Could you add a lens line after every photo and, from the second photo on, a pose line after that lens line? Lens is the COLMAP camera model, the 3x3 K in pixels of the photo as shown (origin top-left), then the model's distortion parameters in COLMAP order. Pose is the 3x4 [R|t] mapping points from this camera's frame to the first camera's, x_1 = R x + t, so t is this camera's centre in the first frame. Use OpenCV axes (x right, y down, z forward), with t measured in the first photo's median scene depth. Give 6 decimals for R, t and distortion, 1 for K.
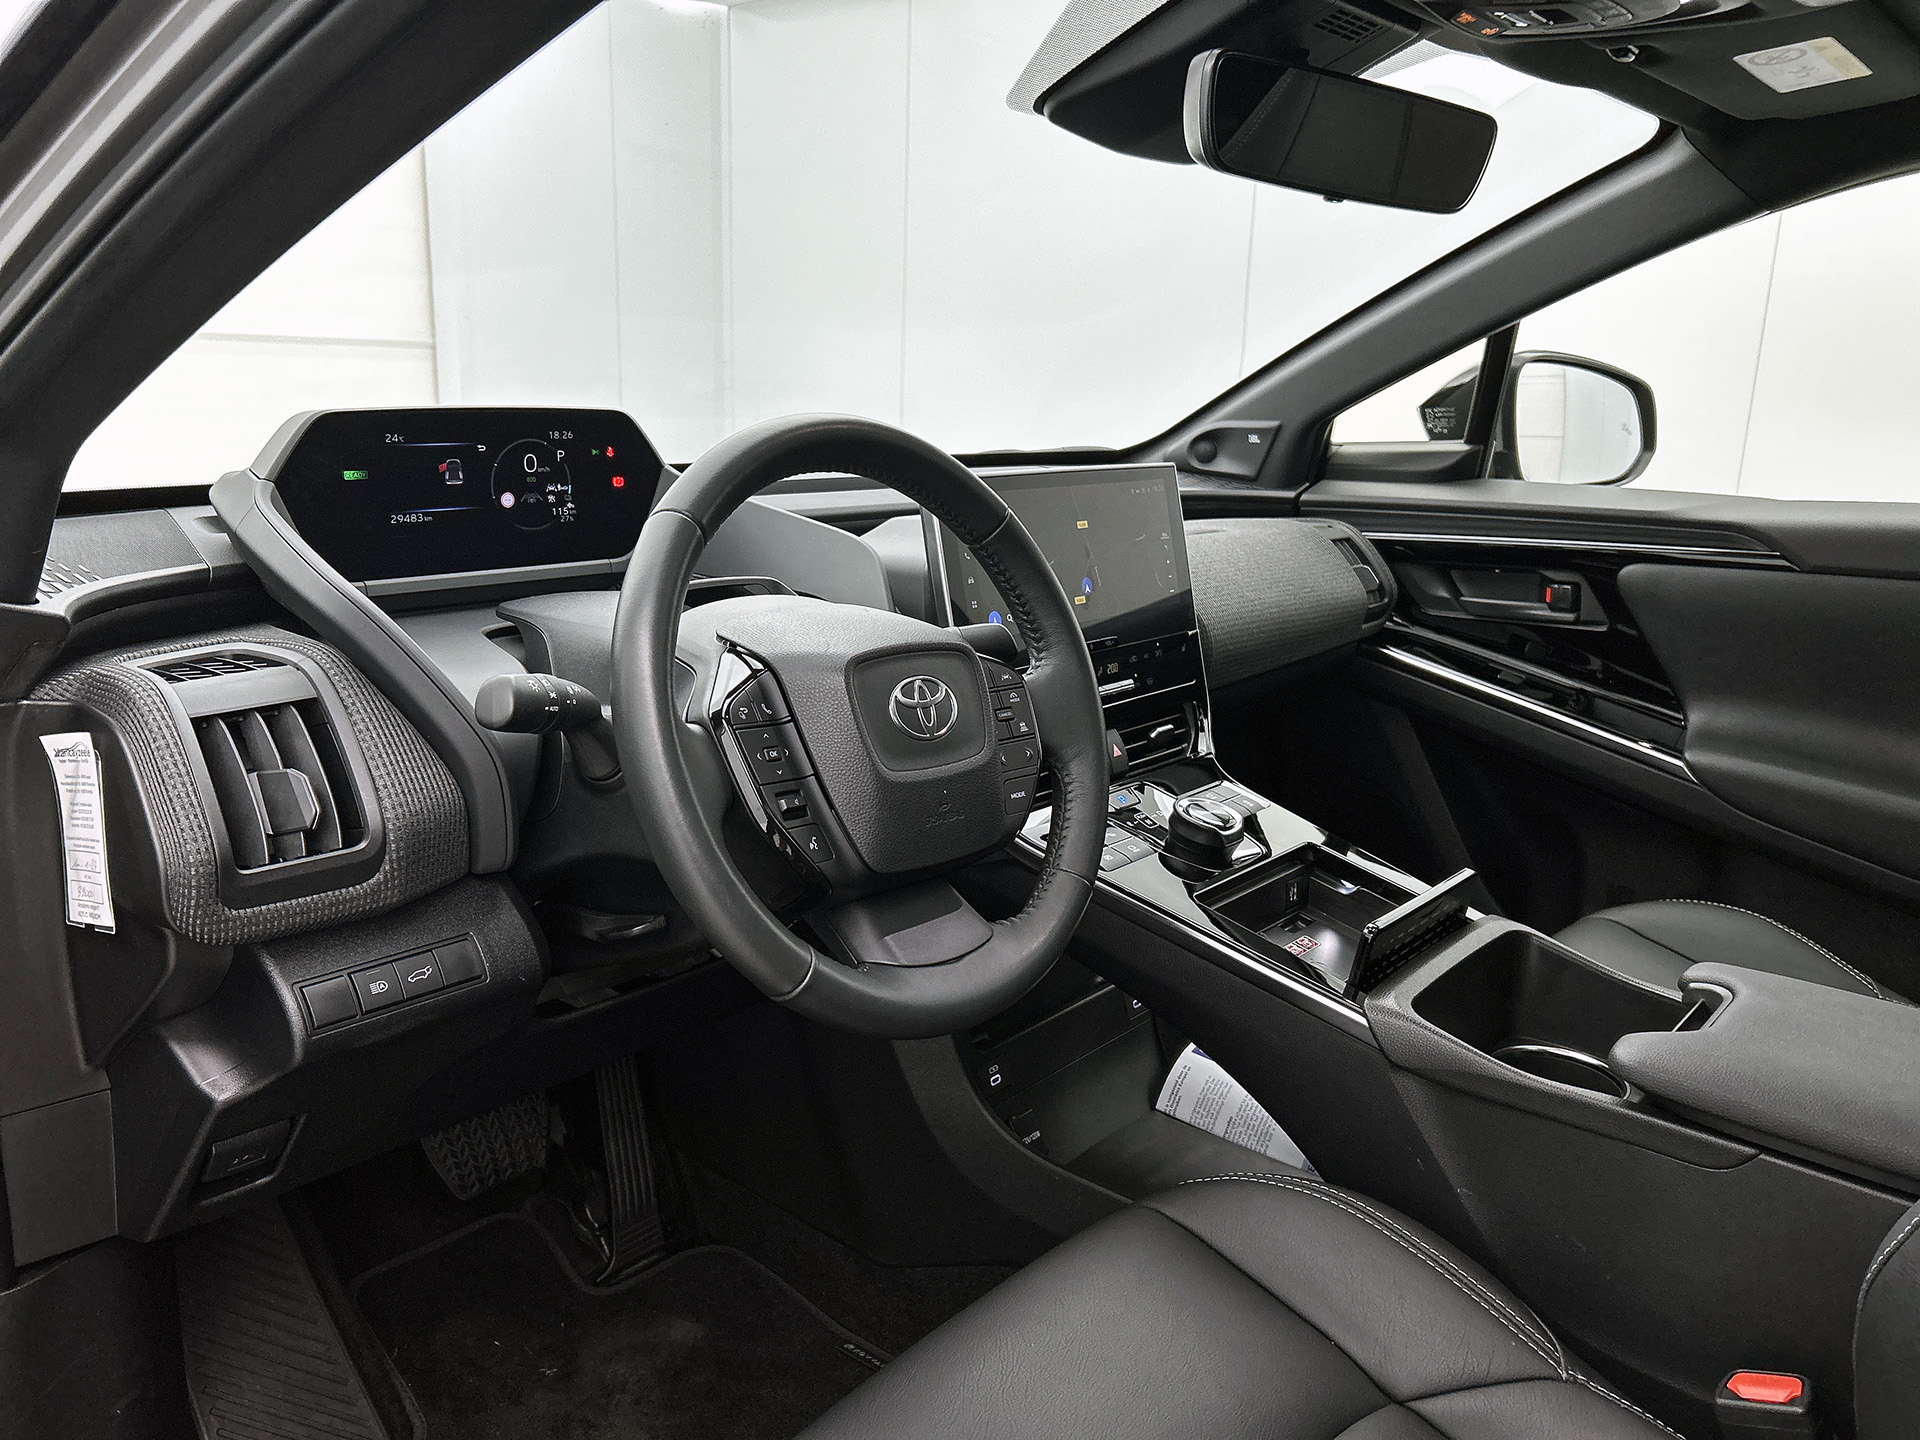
lens RADIAL K [[1457.1, 0, 954.8], [0, 1457.1, 713.9], [0, 0, 1]] dist [0.024229, -0.001972]
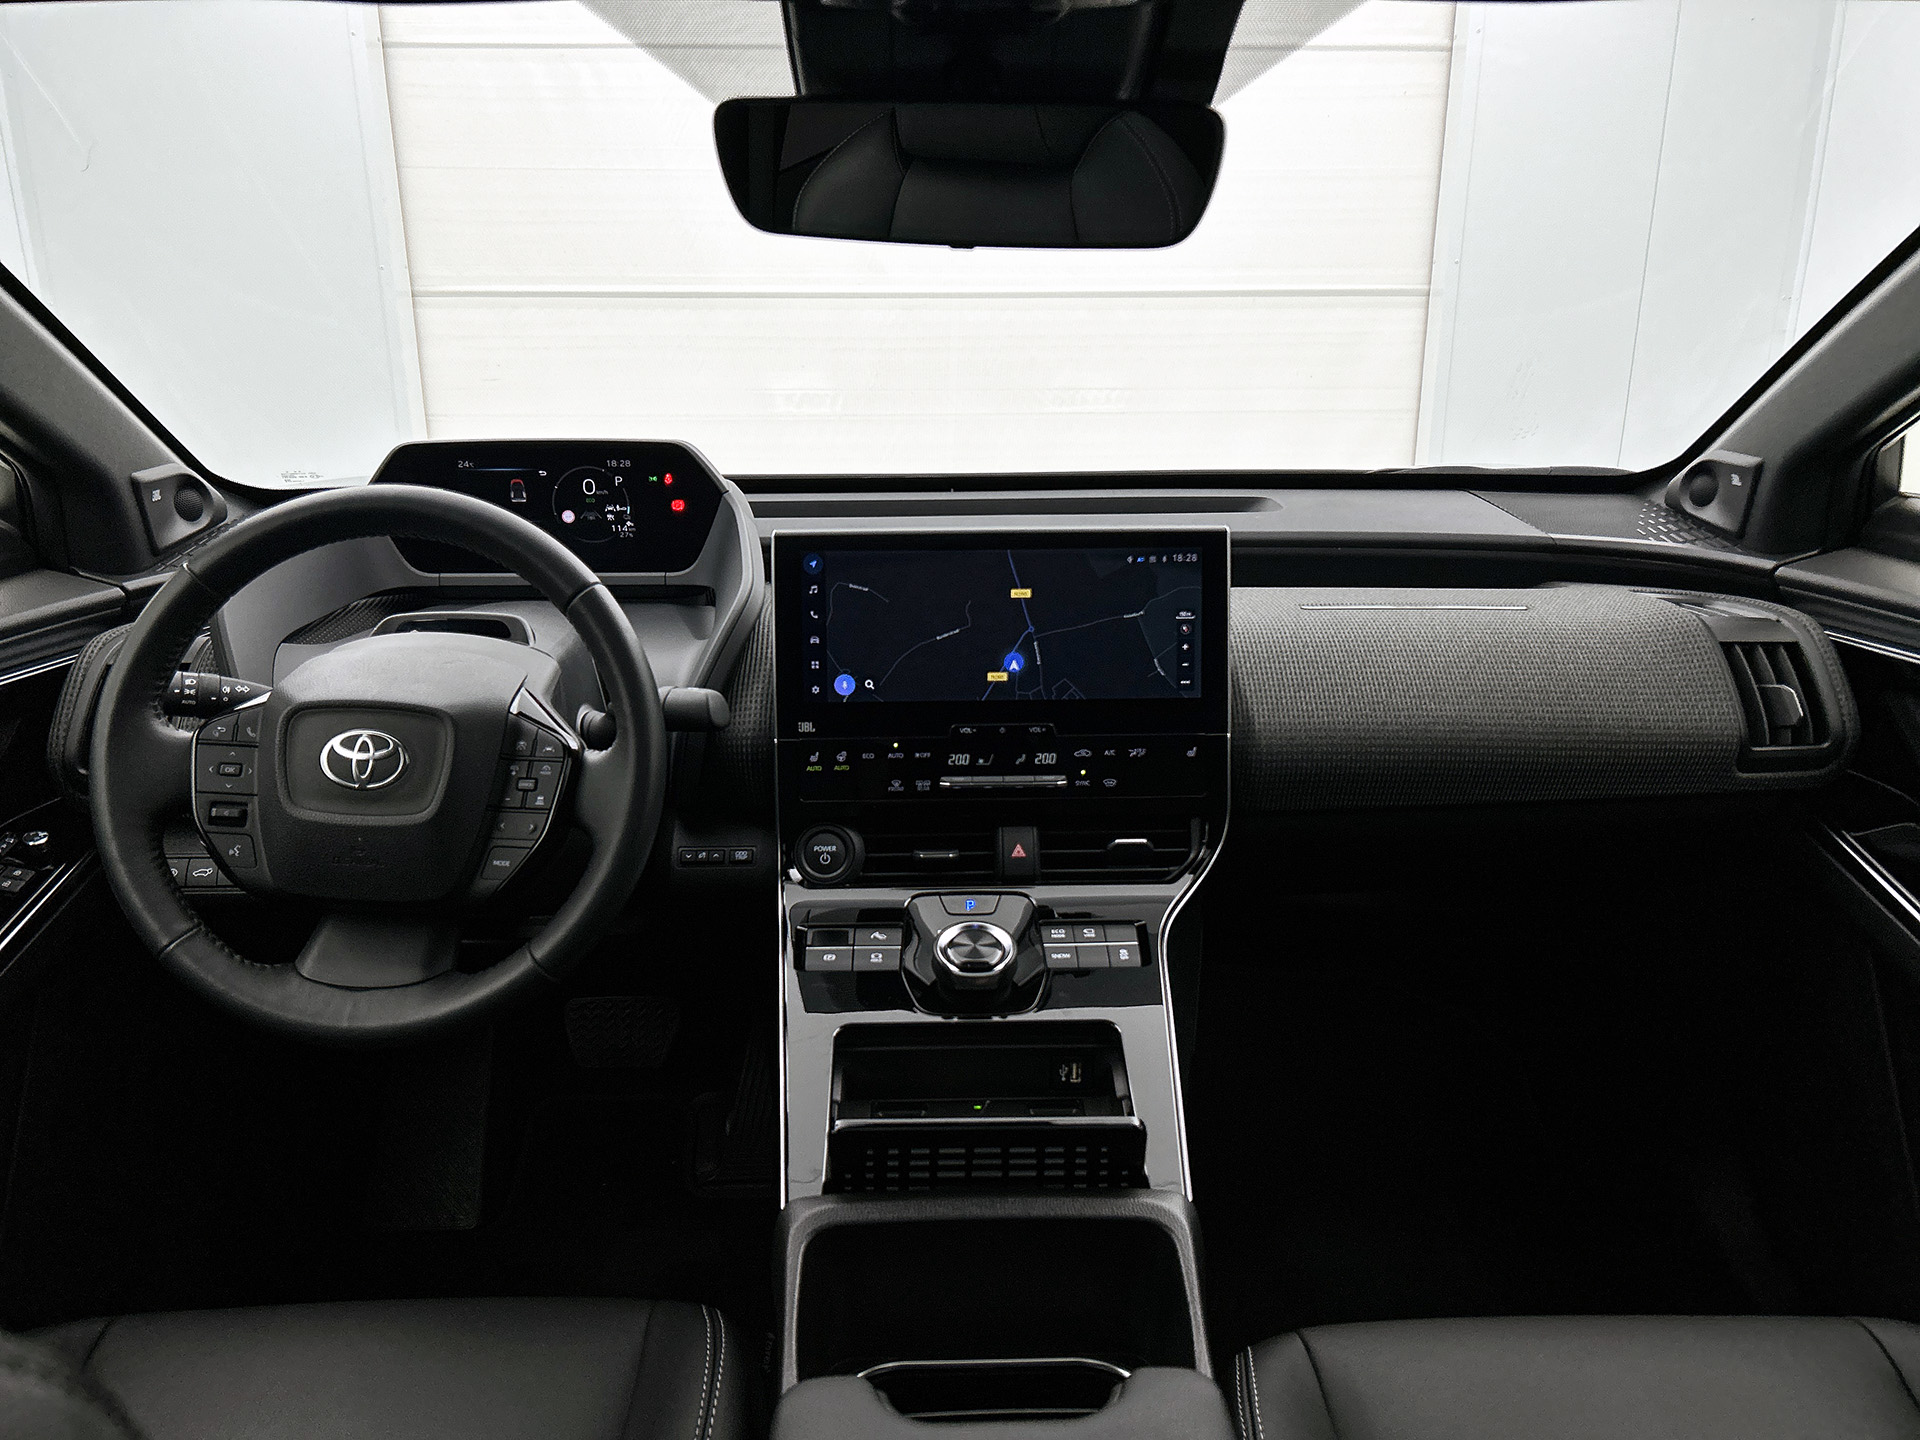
lens RADIAL K [[1457.1, 0, 955.9], [0, 1457.1, 729.0], [0, 0, 1]] dist [0.024229, -0.001972]
pose [[0.679930, 0.193171, -0.707375, 0.769055], [-0.147909, 0.980978, 0.125717, -0.168950], [0.718205, 0.019149, 0.695569, 0.390630]]
